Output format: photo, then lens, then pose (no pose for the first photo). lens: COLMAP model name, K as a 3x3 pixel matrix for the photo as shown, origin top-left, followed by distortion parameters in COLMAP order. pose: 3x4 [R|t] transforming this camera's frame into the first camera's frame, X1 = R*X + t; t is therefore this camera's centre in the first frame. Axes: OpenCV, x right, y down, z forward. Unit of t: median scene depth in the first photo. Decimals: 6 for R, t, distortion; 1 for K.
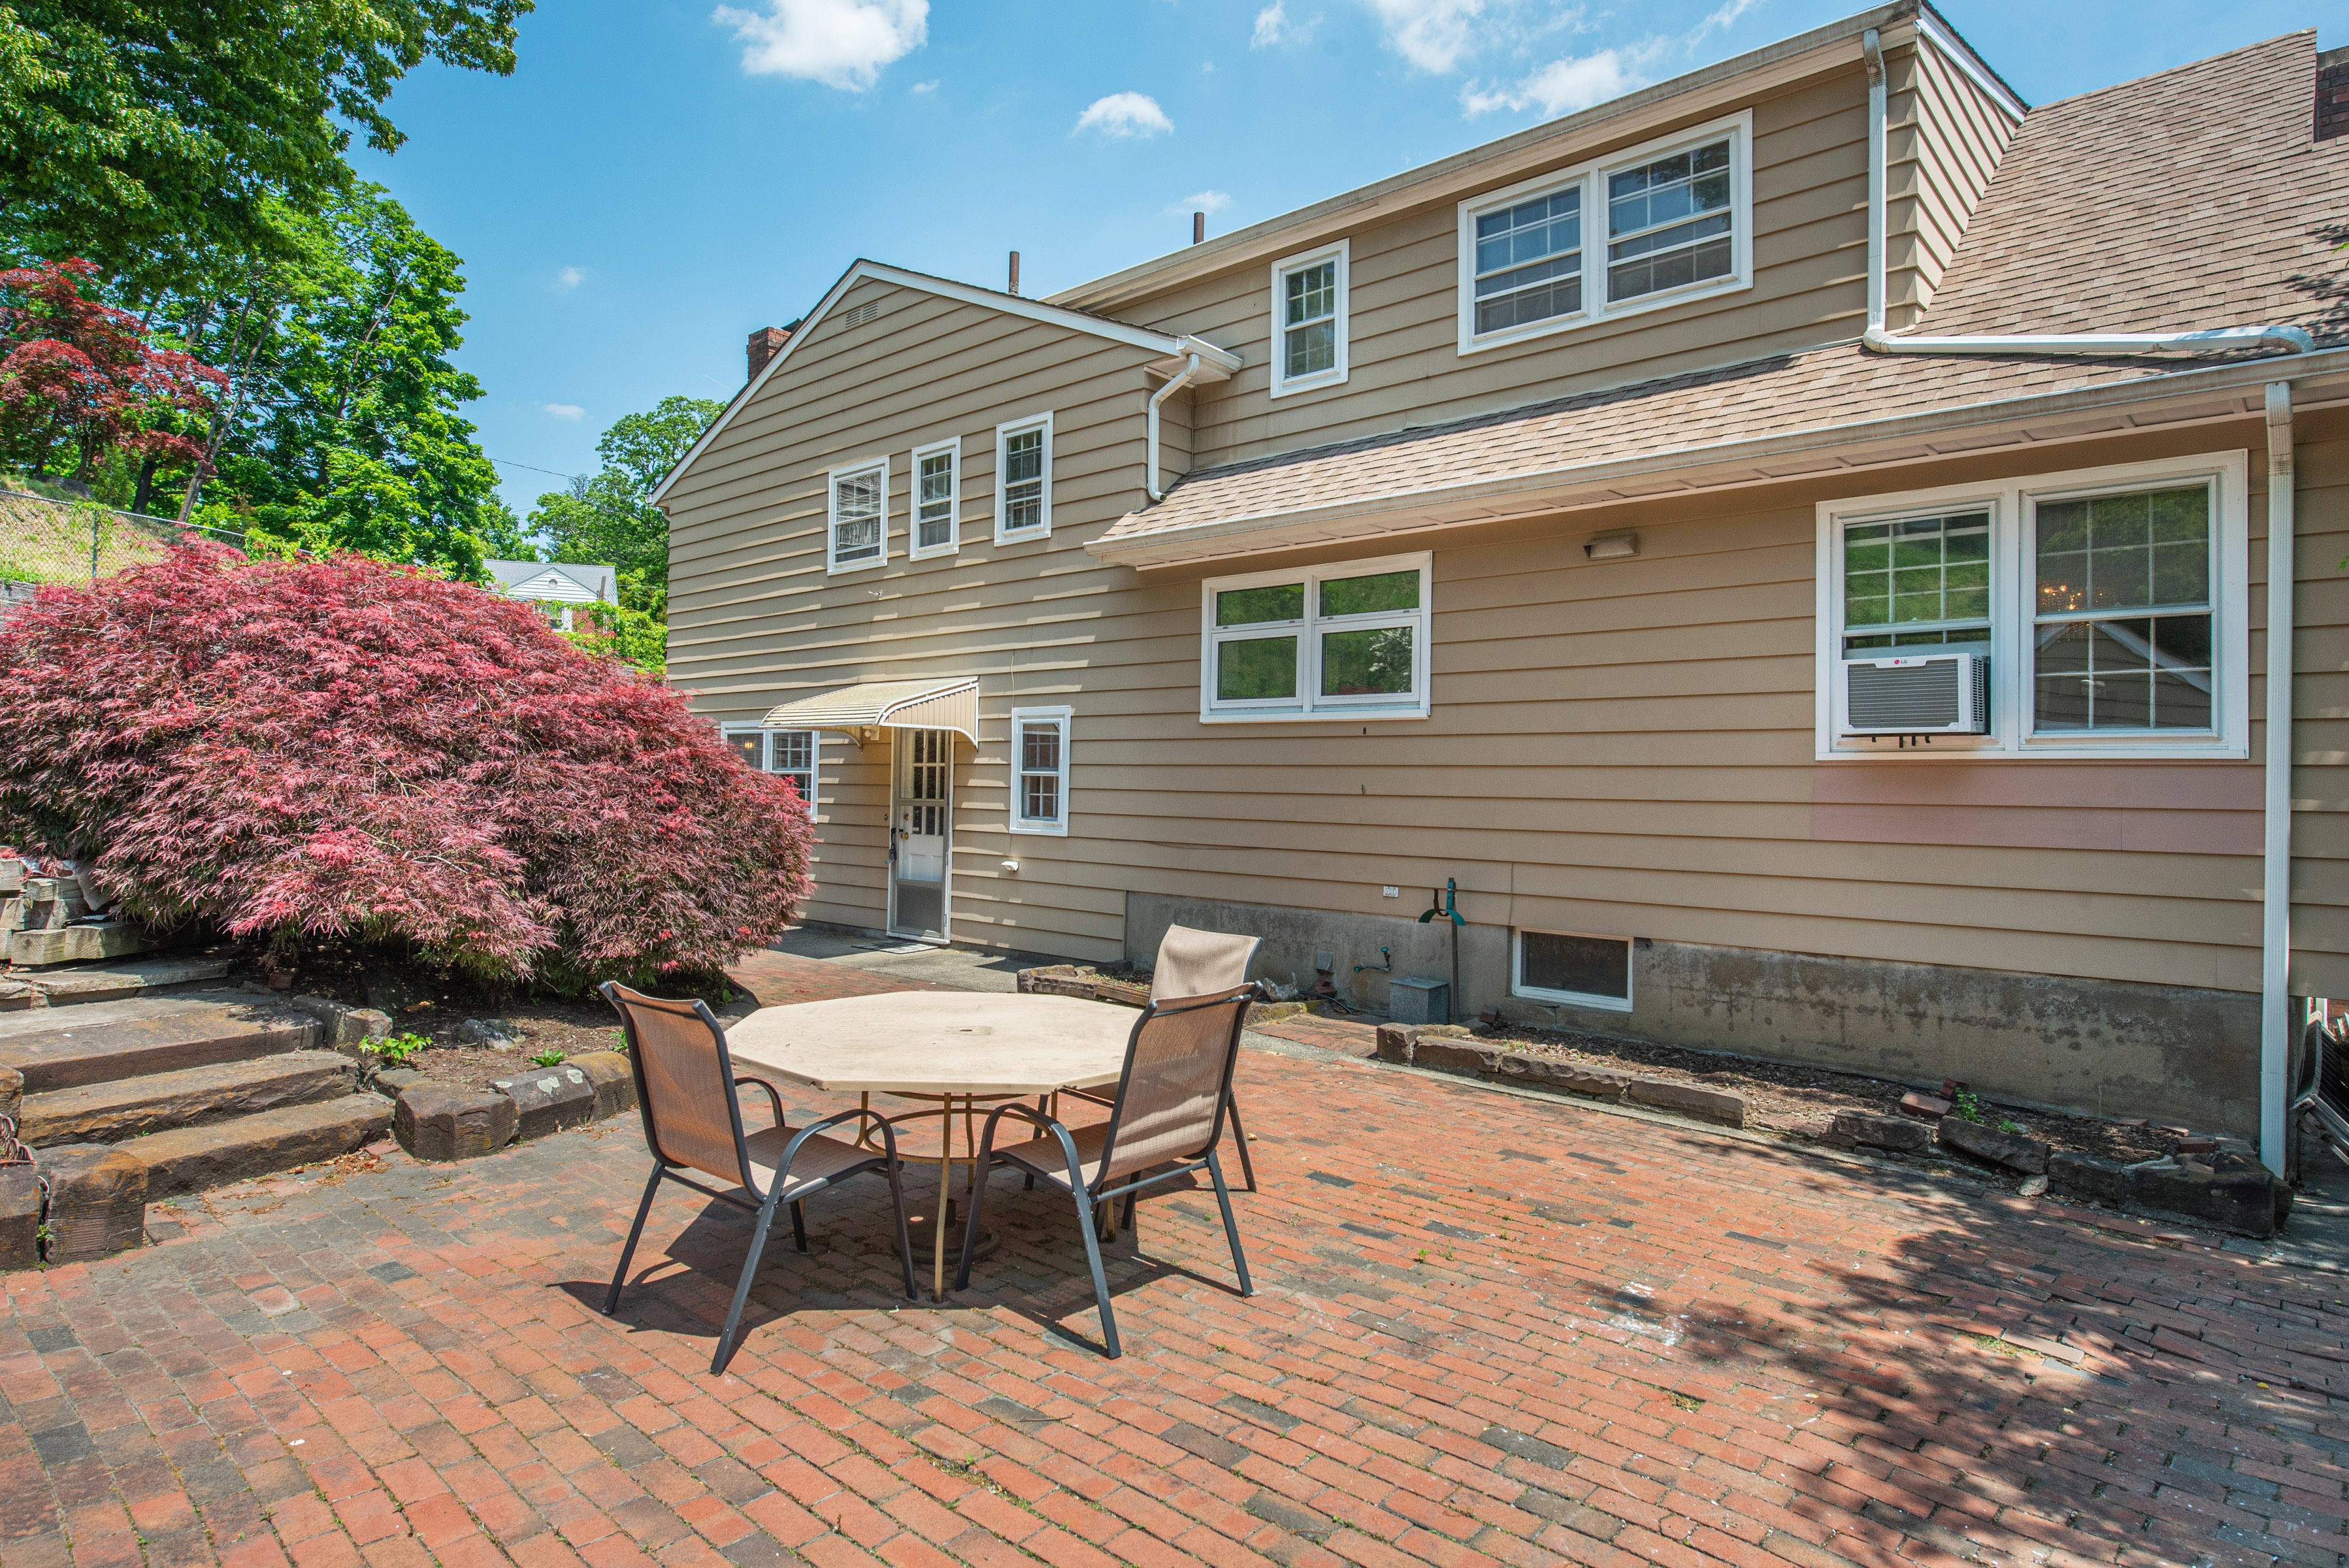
lens RADIAL K [[1295.5, 0, 1182.6], [0, 1295.5, 753.1], [0, 0, 1]] dist [-0.002153, -0.000781]
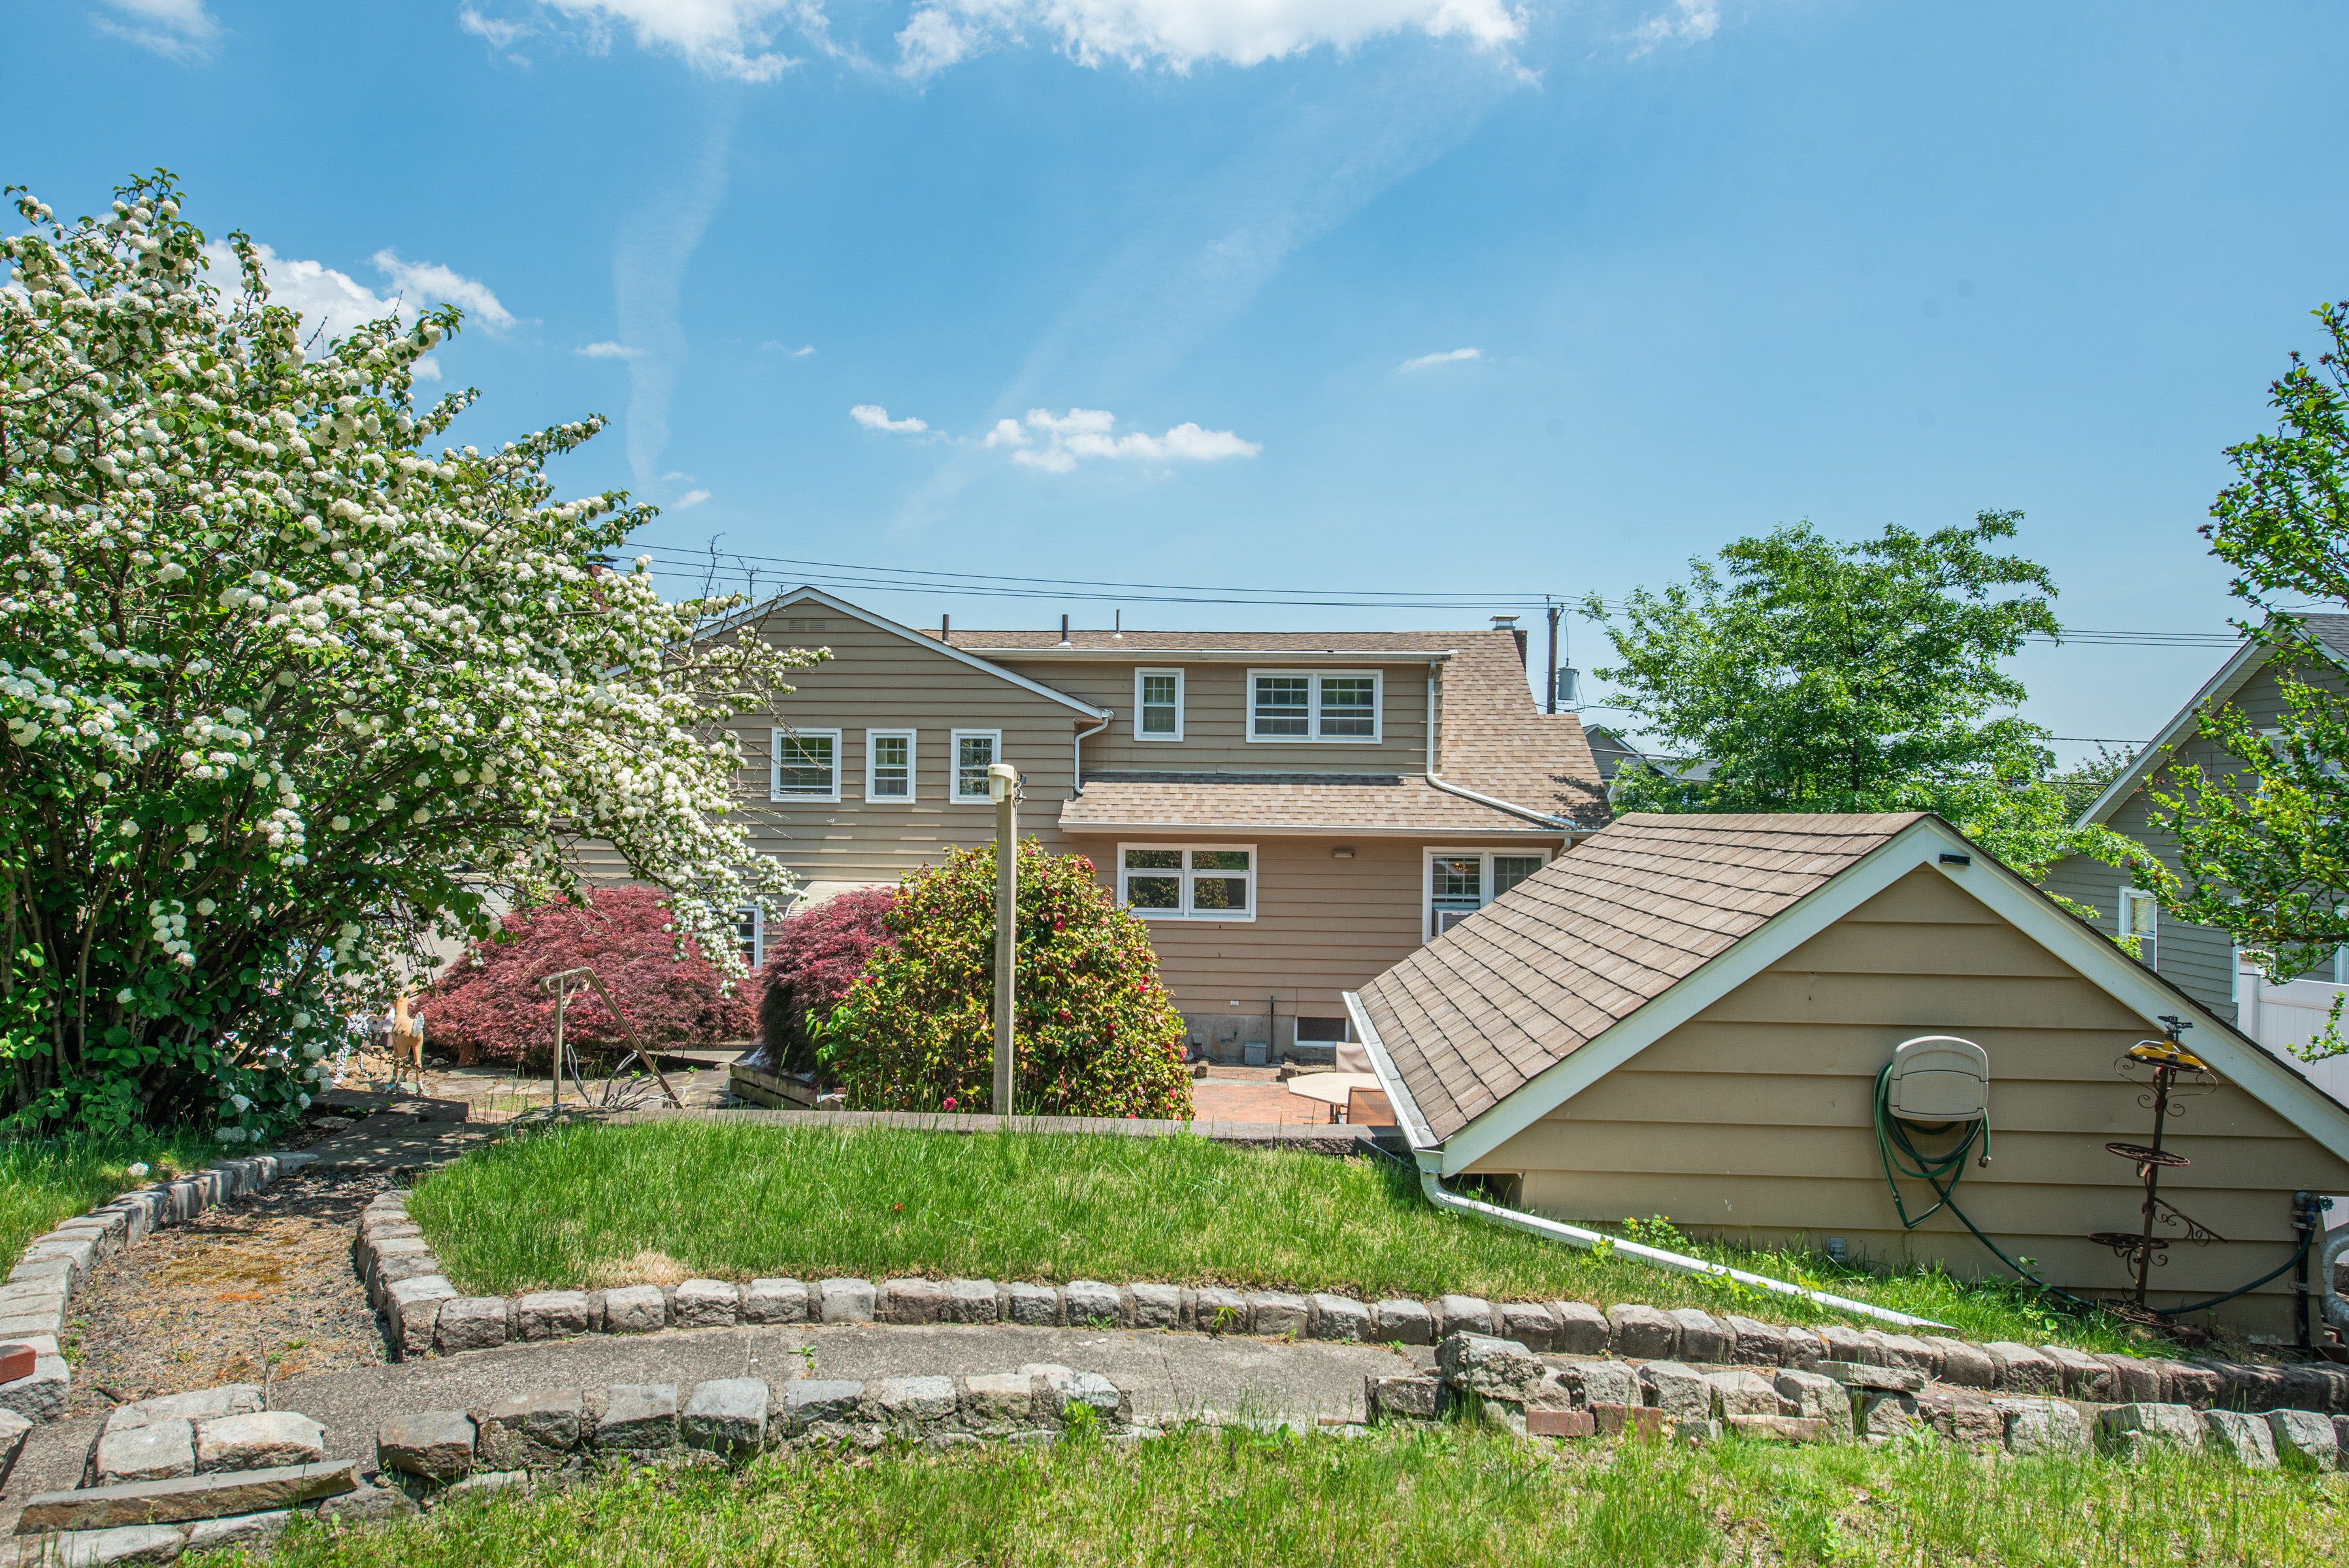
lens RADIAL K [[1250.3, 0, 1174.5], [0, 1250.3, 784.0], [0, 0, 1]] dist [-0.005836, -0.001928]
pose [[0.774630, 0.006460, 0.632382, -1.336175], [-0.017904, 0.999771, 0.011718, -0.302058], [-0.632161, -0.020399, 0.774568, -0.569846]]
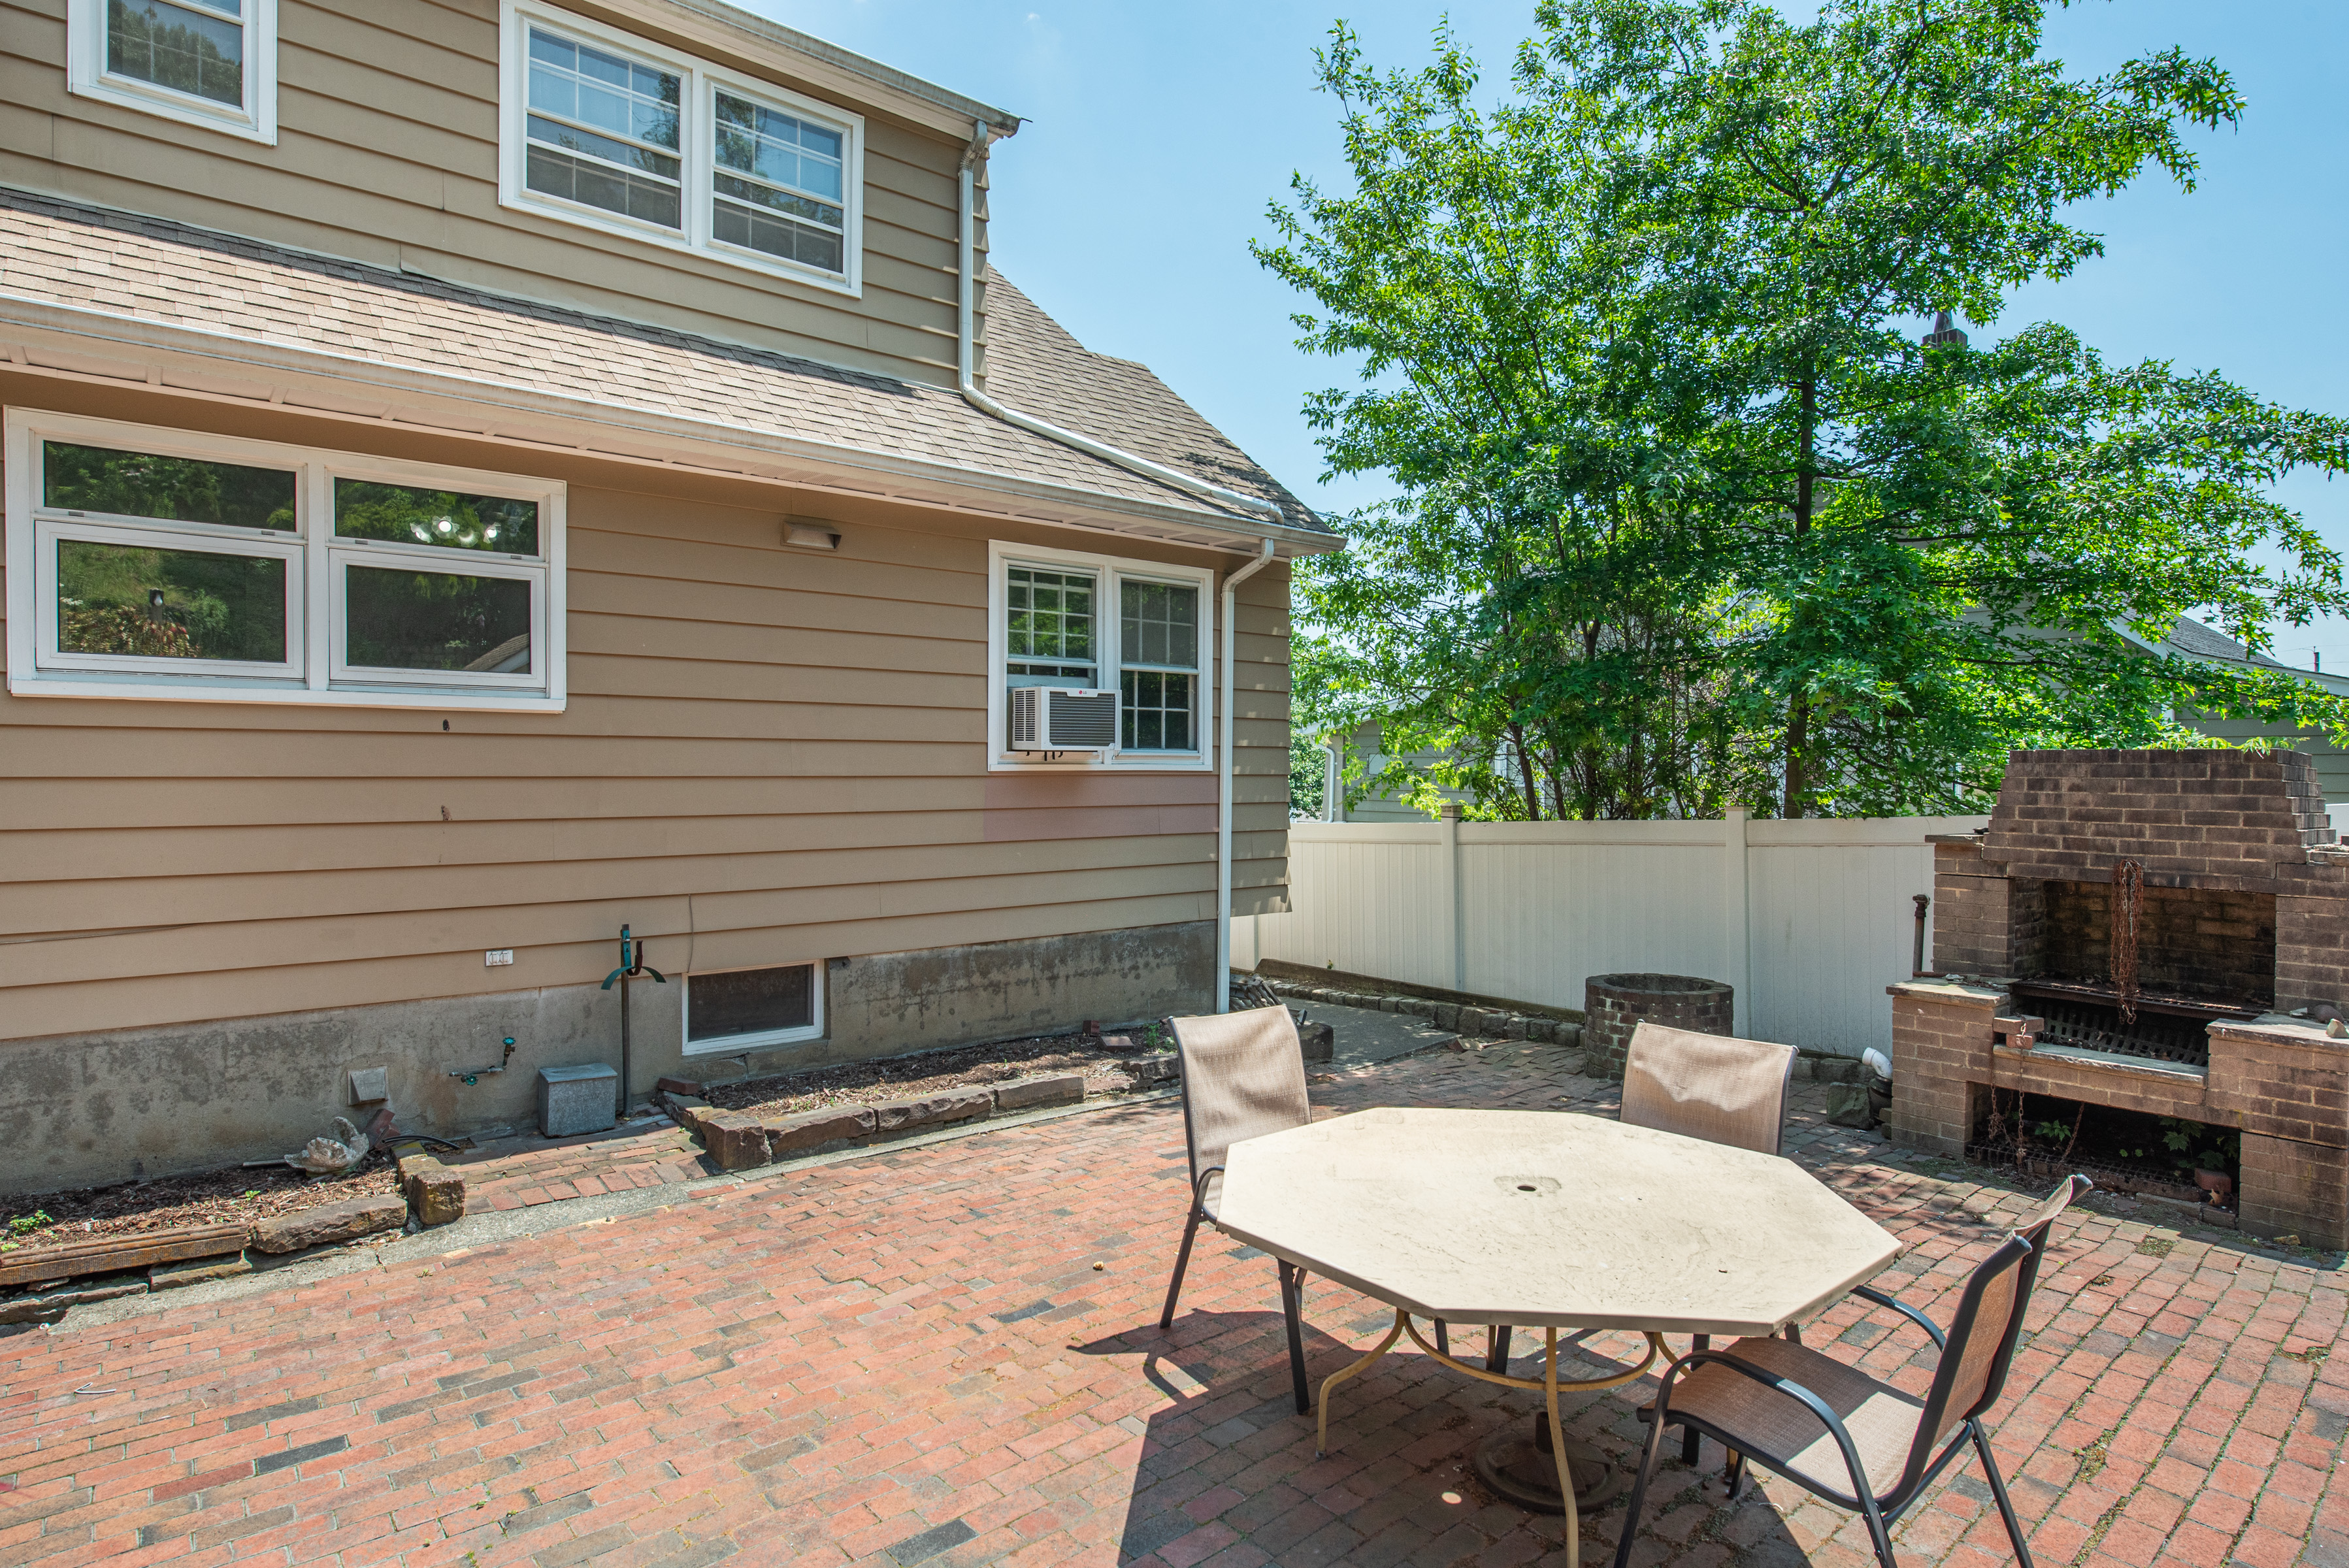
lens RADIAL K [[1250.3, 0, 1174.5], [0, 1250.3, 784.0], [0, 0, 1]] dist [-0.005836, -0.001928]
pose [[0.150600, -0.028796, 0.988175, -0.491347], [-0.026937, 0.999085, 0.033219, -0.020661], [-0.988228, -0.031622, 0.149687, 0.597481]]
